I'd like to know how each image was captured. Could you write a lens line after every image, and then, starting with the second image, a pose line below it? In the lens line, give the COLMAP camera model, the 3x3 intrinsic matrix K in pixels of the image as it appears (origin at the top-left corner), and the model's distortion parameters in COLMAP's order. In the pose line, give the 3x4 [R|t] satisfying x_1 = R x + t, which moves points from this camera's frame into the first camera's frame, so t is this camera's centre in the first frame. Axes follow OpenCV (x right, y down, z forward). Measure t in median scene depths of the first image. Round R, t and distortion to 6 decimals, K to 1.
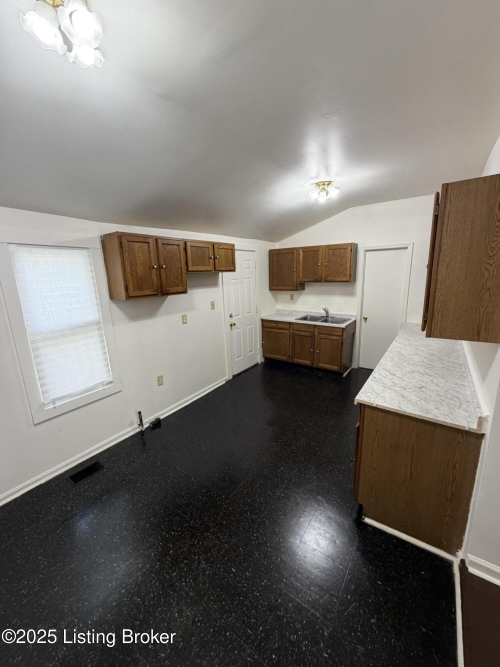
lens RADIAL K [[266.8, 0, 248.9], [0, 266.8, 331.1], [0, 0, 1]] dist [-0.000275, -0.000018]
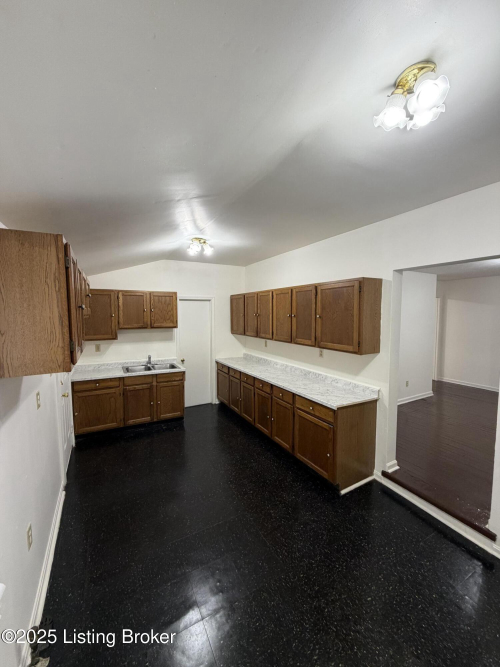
lens RADIAL K [[266.8, 0, 248.9], [0, 266.8, 331.1], [0, 0, 1]] dist [-0.000275, -0.000018]
pose [[0.443422, -0.032384, 0.895728, -0.423357], [0.184255, 0.981297, -0.055736, -0.056963], [-0.877170, 0.189757, 0.441096, 0.275331]]
